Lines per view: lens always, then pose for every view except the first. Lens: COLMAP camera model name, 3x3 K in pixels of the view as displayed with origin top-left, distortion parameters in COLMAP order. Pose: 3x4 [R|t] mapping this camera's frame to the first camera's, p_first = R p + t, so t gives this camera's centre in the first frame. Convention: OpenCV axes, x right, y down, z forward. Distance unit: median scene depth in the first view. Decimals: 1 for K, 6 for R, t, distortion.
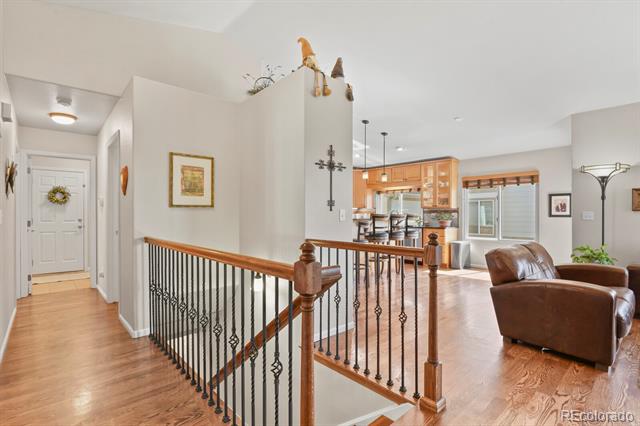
lens RADIAL K [[312.8, 0, 321.1], [0, 312.8, 215.8], [0, 0, 1]] dist [-0.012556, -0.001450]
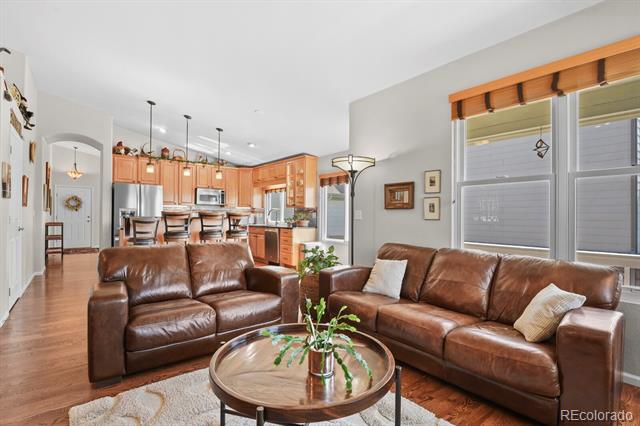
lens RADIAL K [[312.8, 0, 321.1], [0, 312.8, 215.8], [0, 0, 1]] dist [-0.012556, -0.001450]
pose [[0.998479, 0.007205, -0.054657, 0.511057], [-0.007436, 0.999964, -0.004027, 0.004515], [0.054626, 0.004428, 0.998497, 0.051484]]
